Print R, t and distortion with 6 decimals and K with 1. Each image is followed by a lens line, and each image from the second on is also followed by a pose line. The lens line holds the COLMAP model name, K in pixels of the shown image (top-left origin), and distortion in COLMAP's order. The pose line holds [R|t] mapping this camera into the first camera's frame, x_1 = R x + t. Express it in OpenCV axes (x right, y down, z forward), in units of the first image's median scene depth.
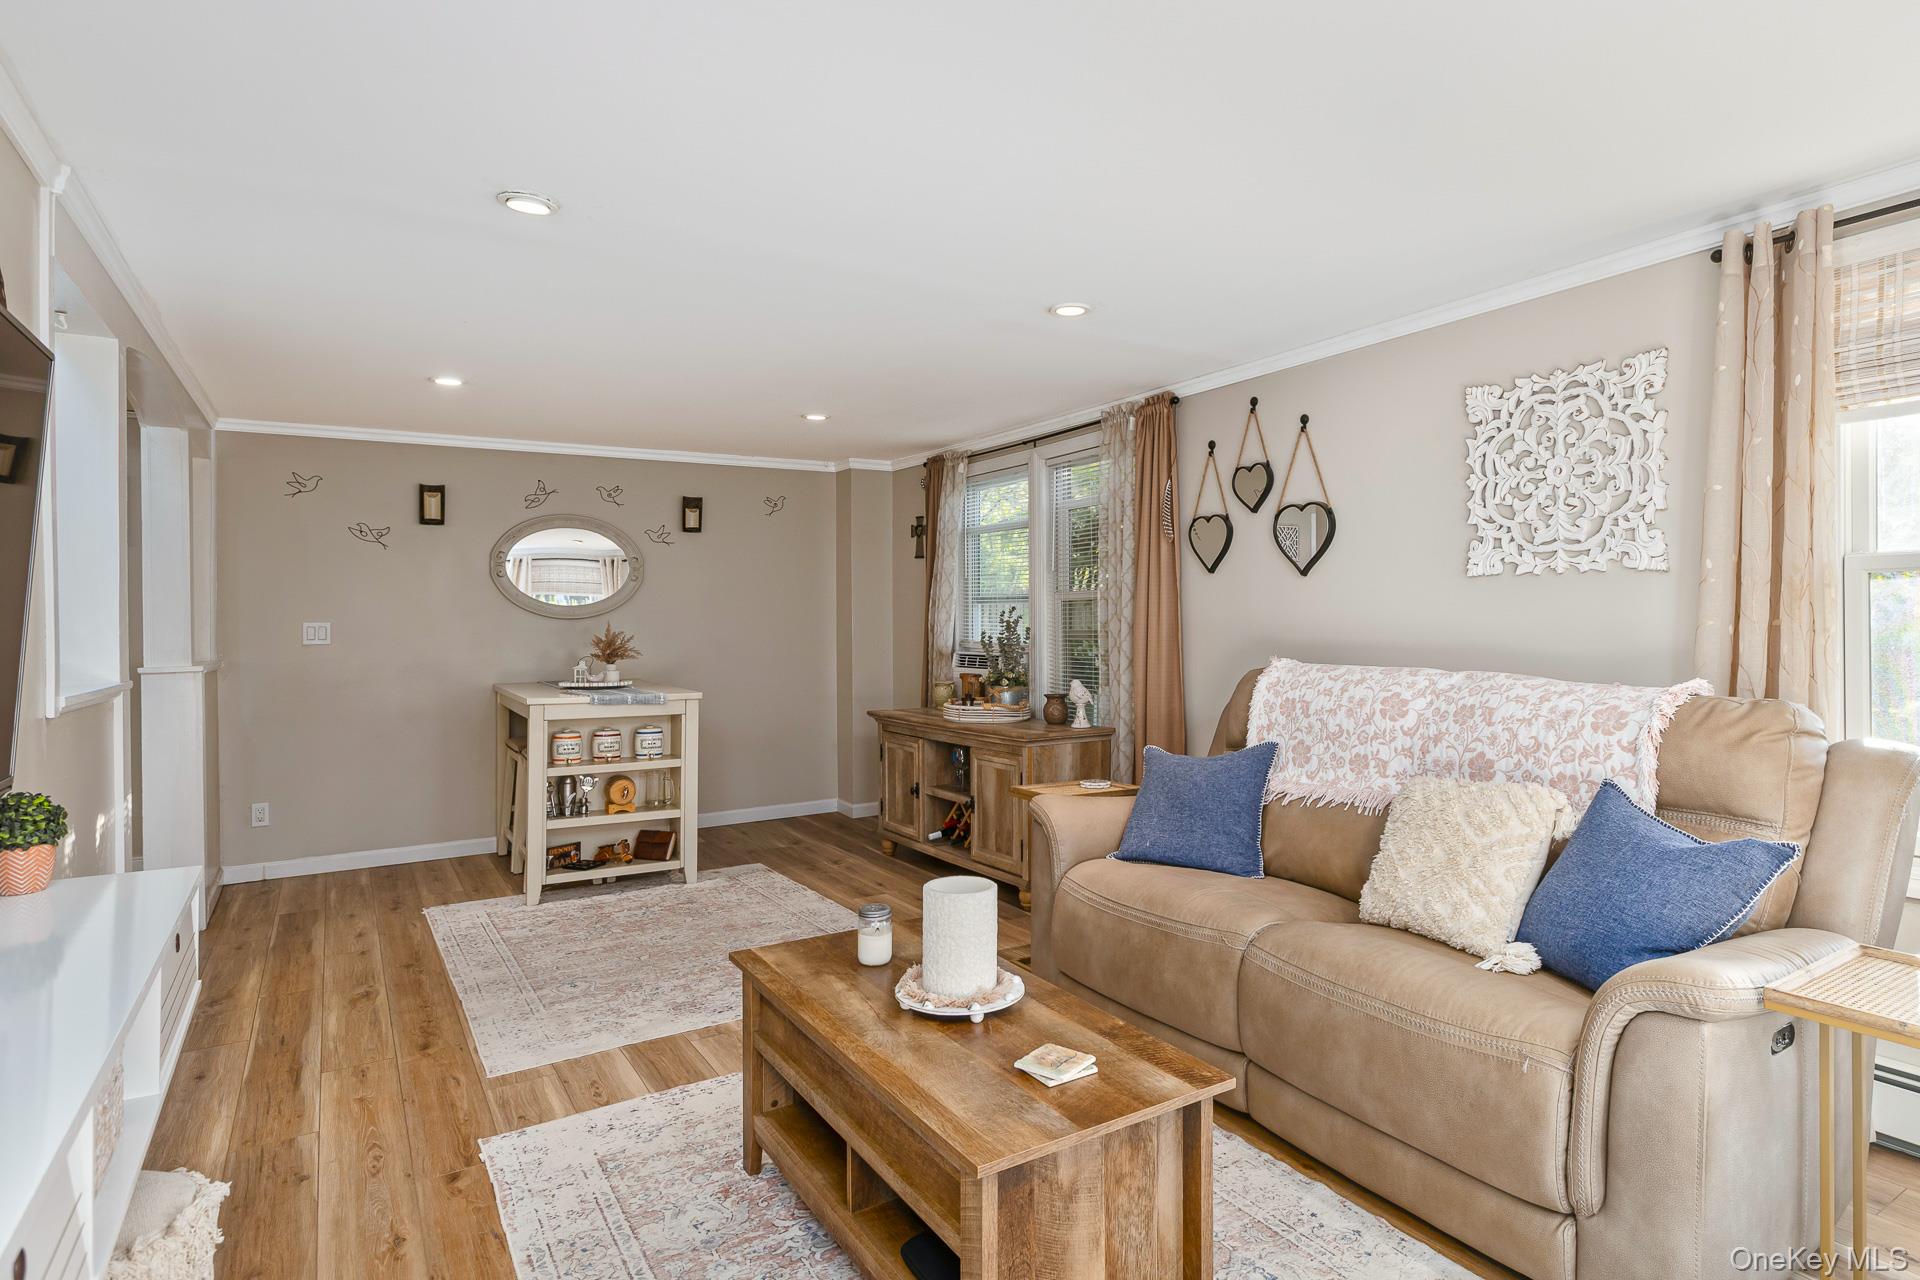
lens RADIAL K [[951.2, 0, 955.2], [0, 951.2, 622.2], [0, 0, 1]] dist [-0.002657, -0.000635]
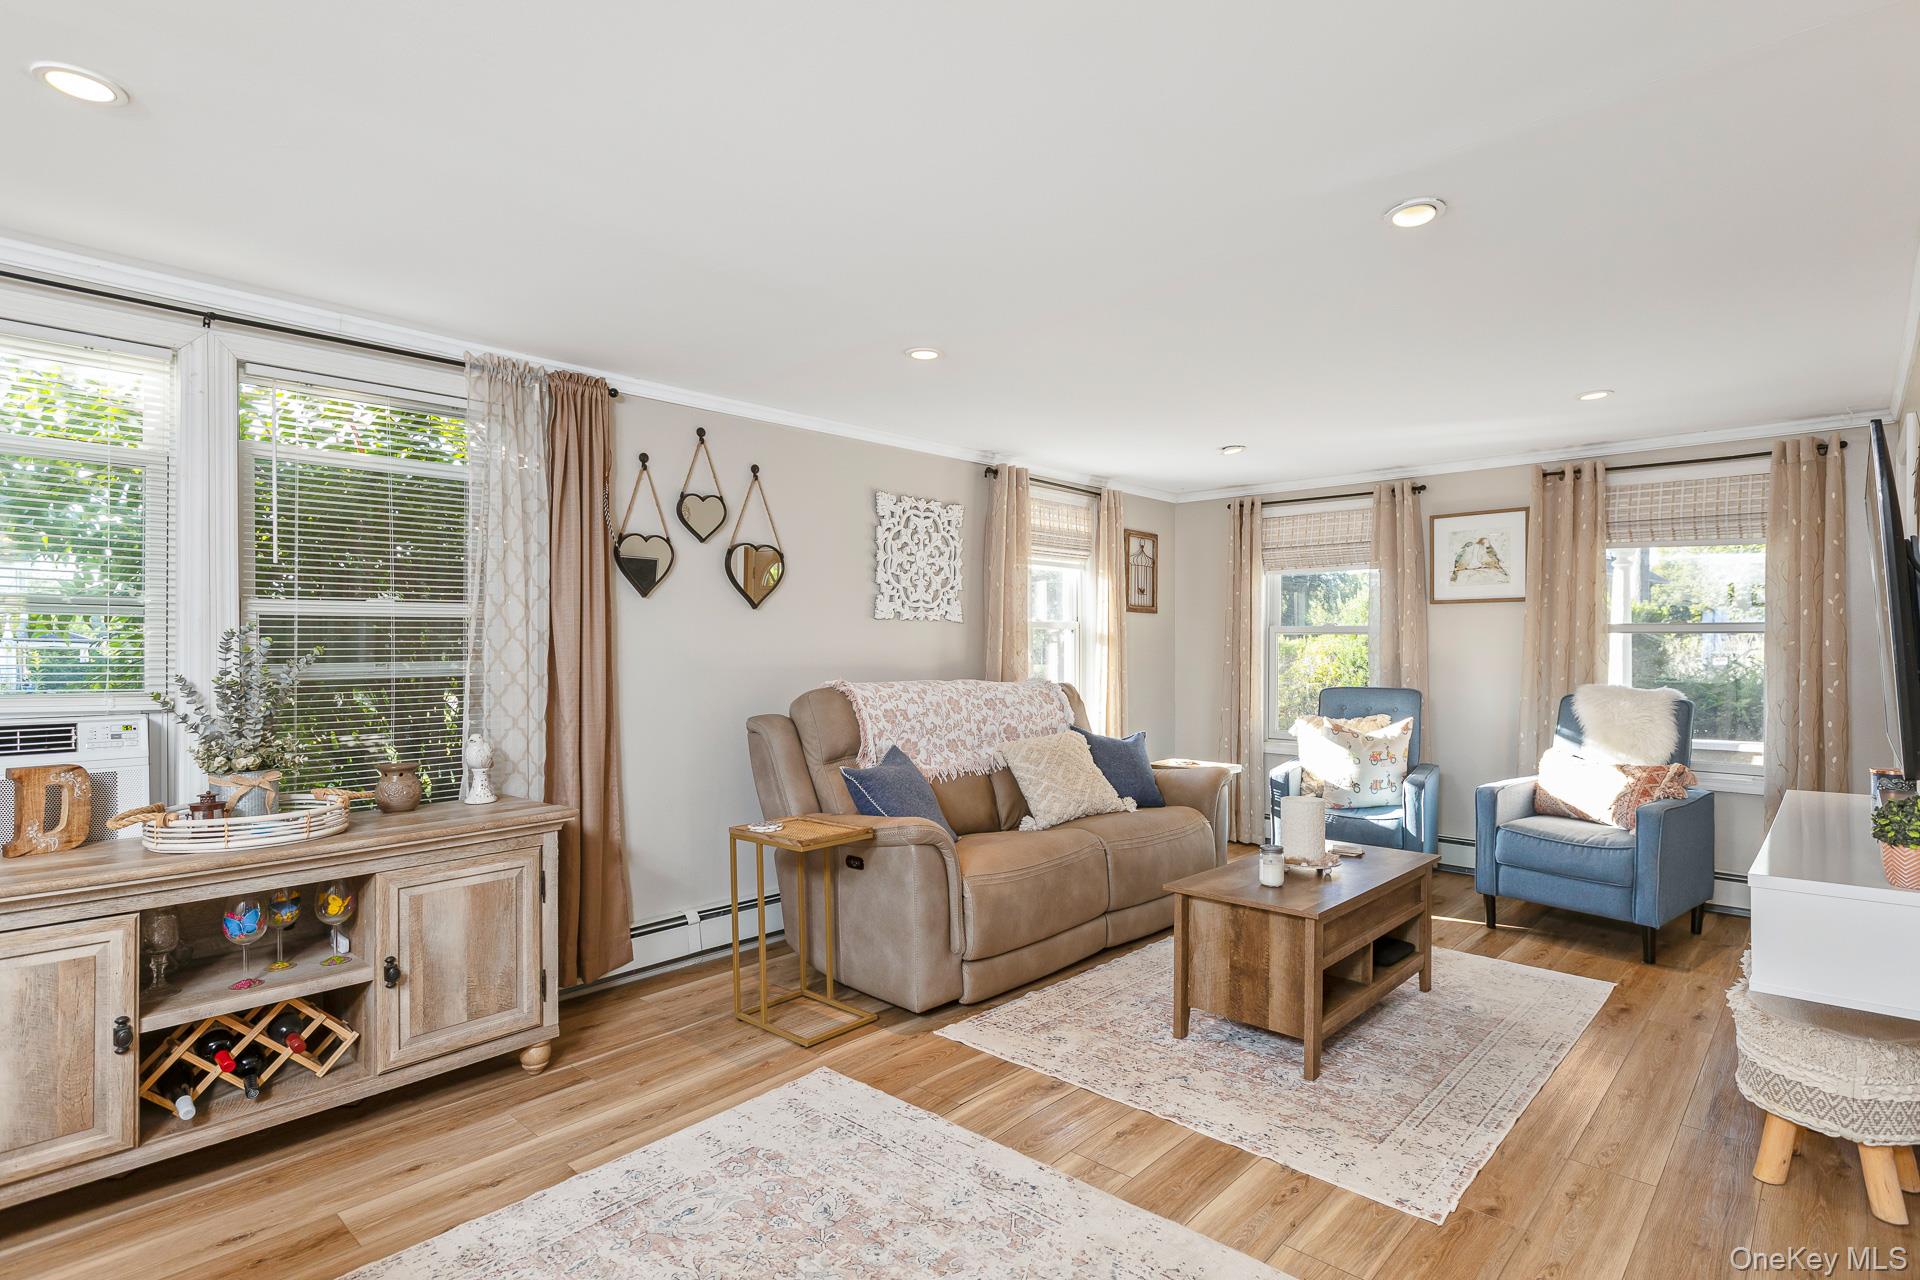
lens RADIAL K [[991.6, 0, 960.0], [0, 991.6, 640.0], [0, 0, 1]] dist [-0.000210, -0.000034]
pose [[-0.245865, 0.012085, 0.969229, -1.026729], [0.003006, 0.999927, -0.011705, 0.002960], [-0.969299, 0.000035, -0.245883, 1.314766]]
